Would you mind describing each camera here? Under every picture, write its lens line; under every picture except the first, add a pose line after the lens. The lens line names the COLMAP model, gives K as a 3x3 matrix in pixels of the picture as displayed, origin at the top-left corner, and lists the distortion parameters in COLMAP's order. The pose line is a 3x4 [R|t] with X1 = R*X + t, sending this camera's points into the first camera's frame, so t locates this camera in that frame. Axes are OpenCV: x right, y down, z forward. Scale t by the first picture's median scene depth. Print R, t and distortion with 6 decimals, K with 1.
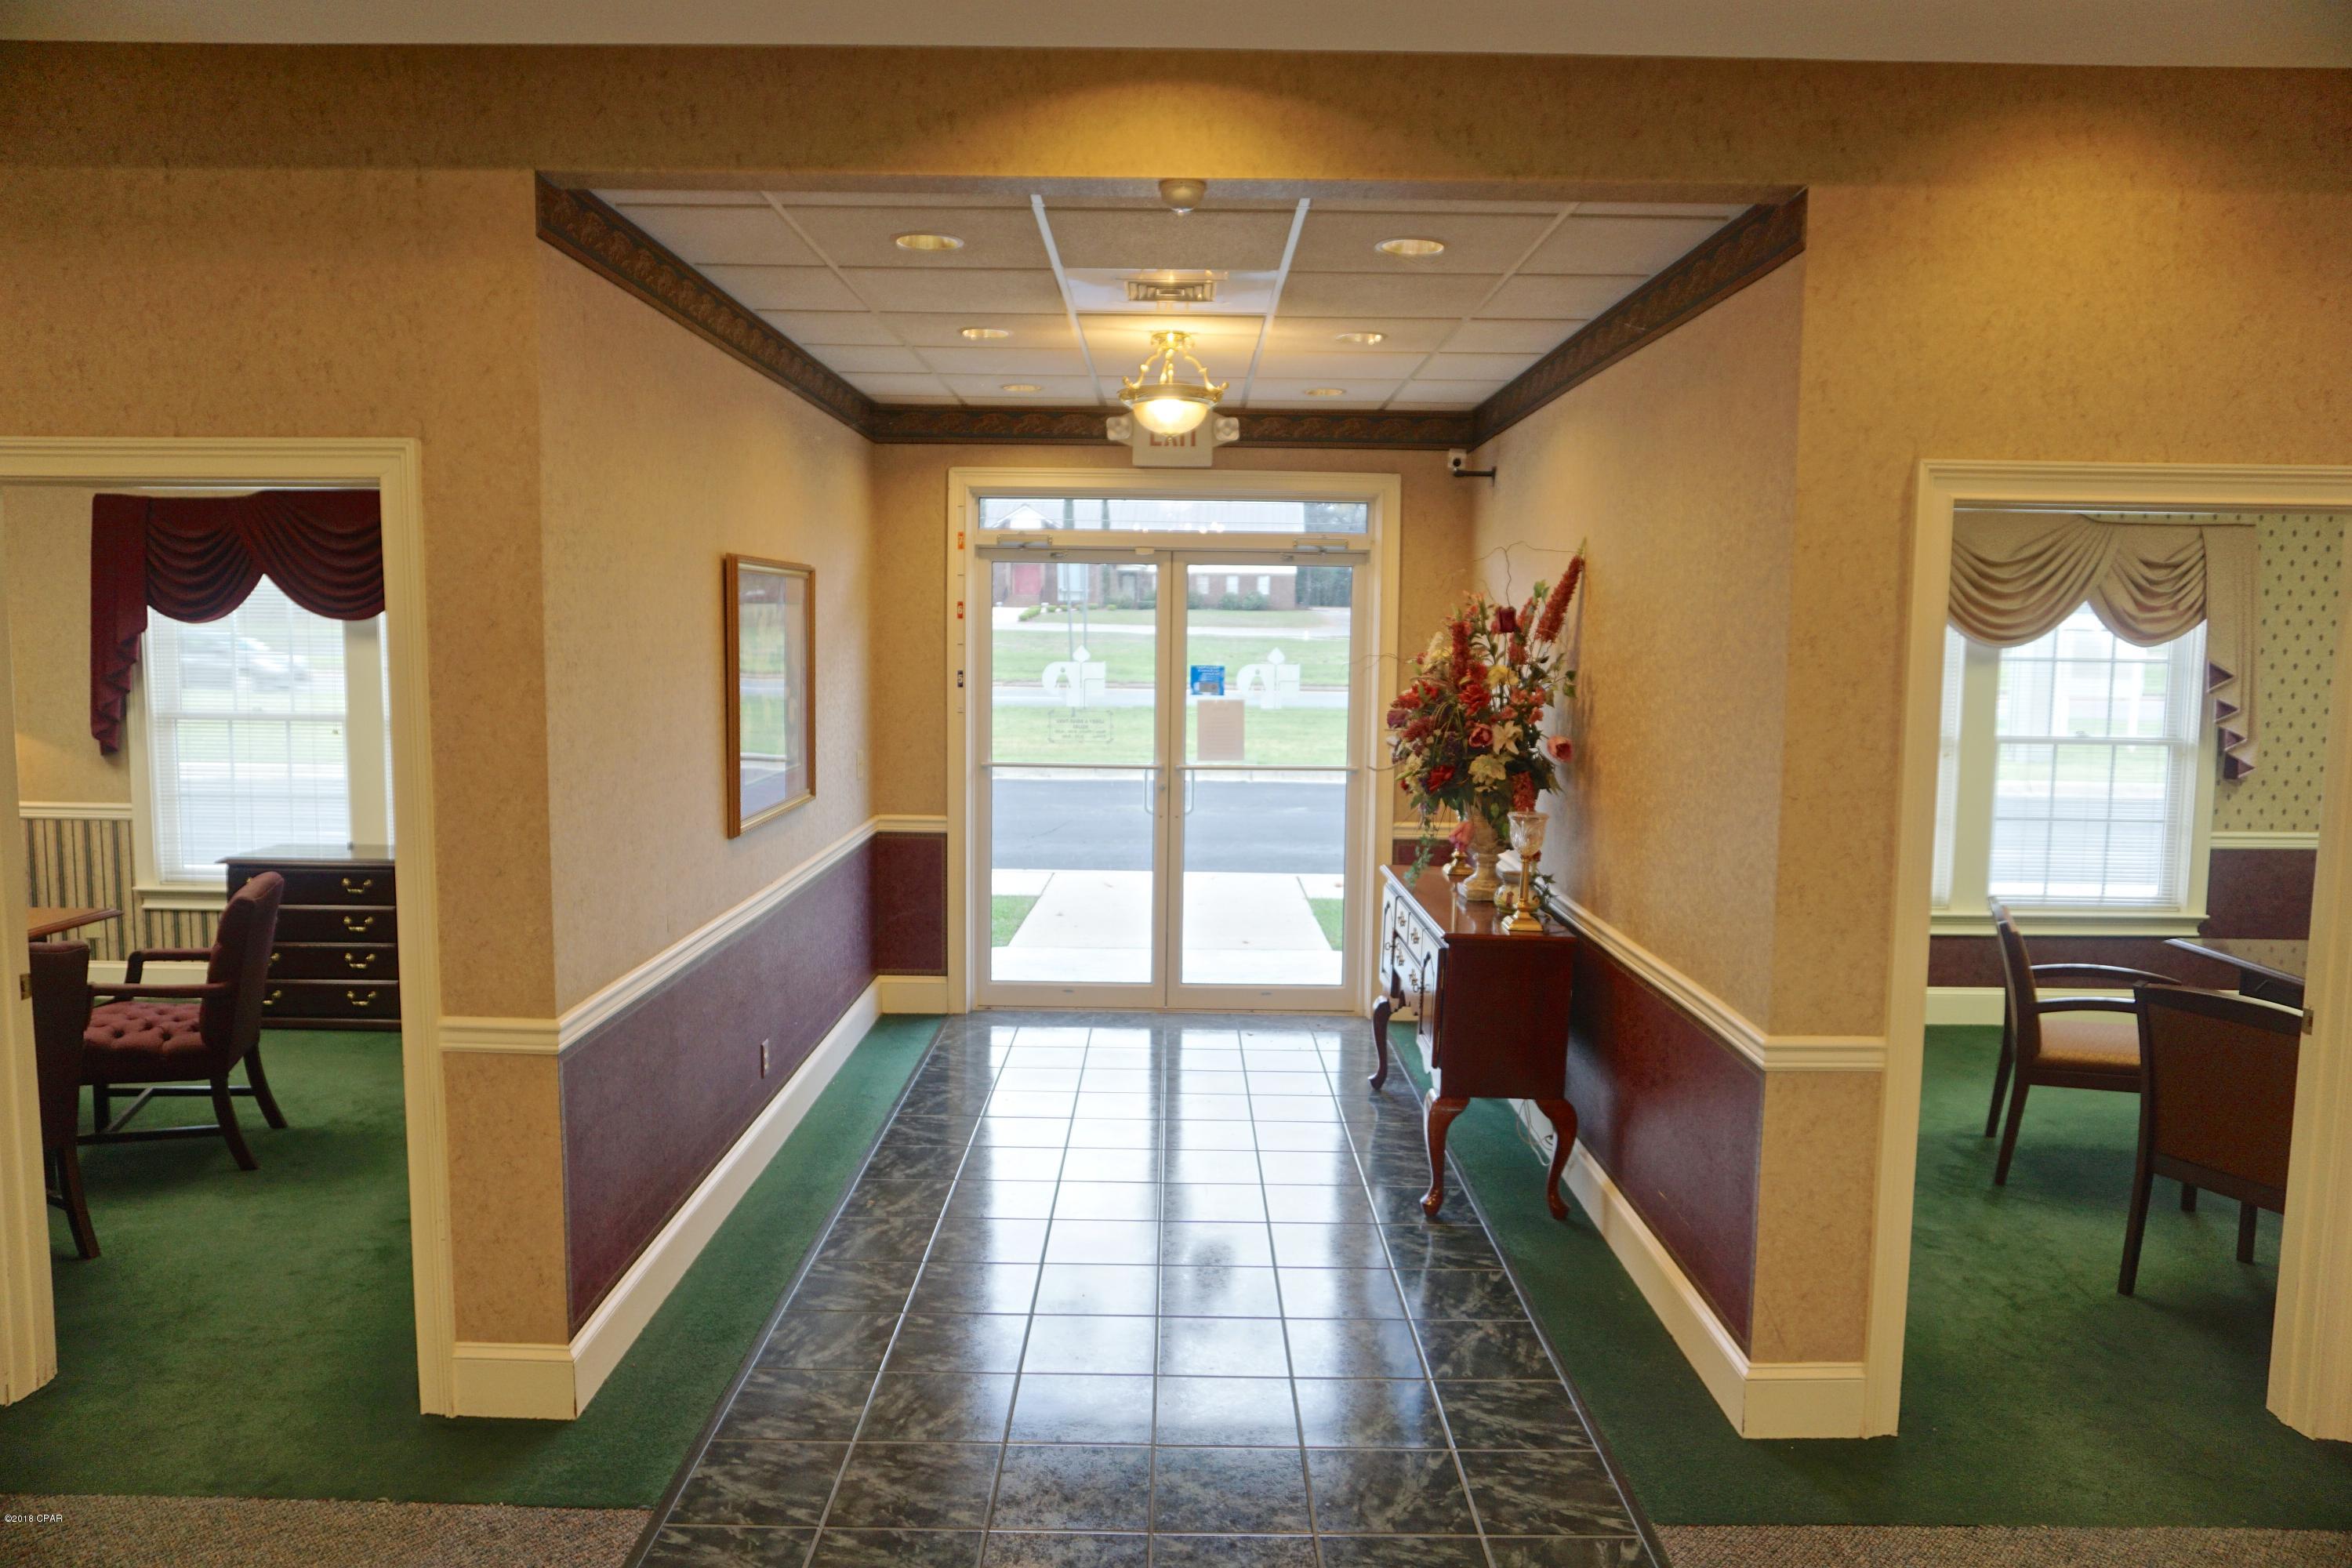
lens RADIAL K [[1600.0, 0, 1182.5], [0, 1600.0, 779.4], [0, 0, 1]] dist [-0.059675, 0.022222]
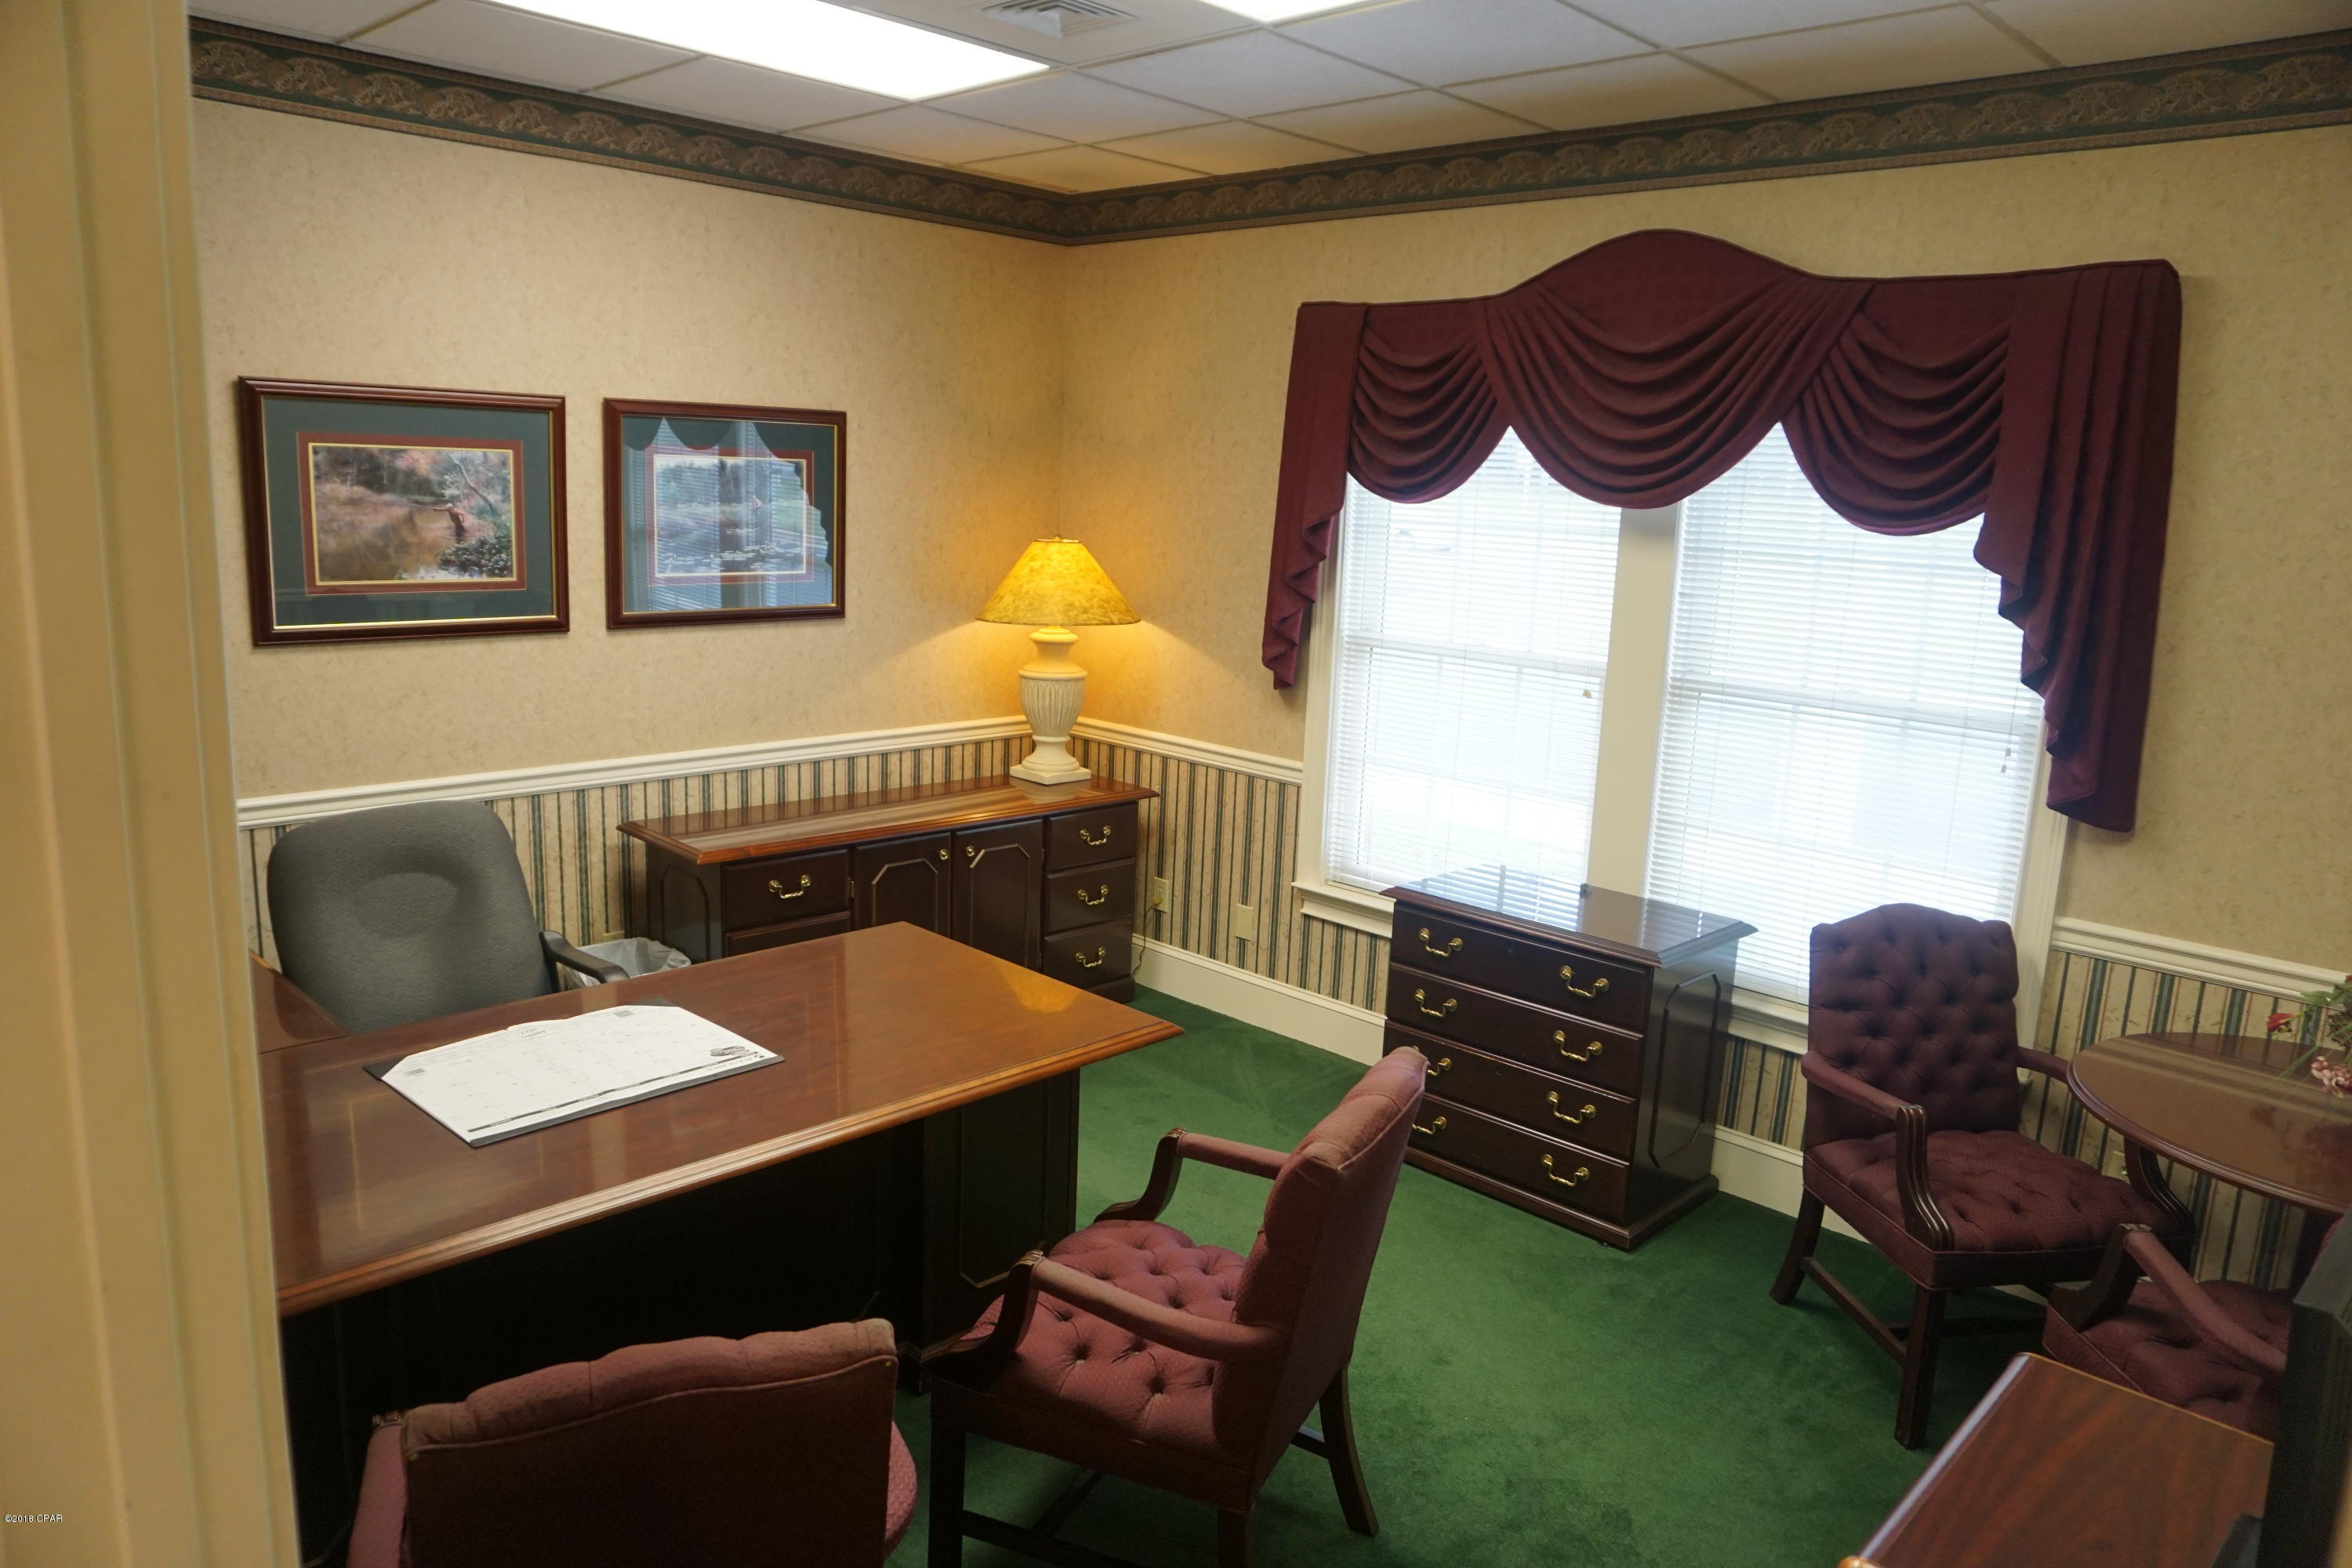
lens RADIAL K [[1600.0, 0, 1160.2], [0, 1600.0, 839.0], [0, 0, 1]] dist [-0.059675, 0.022222]
pose [[0.719744, 0.167610, -0.673703, -0.237463], [-0.091967, 0.984885, 0.146776, -0.050051], [0.688121, -0.043683, 0.724279, 0.447408]]
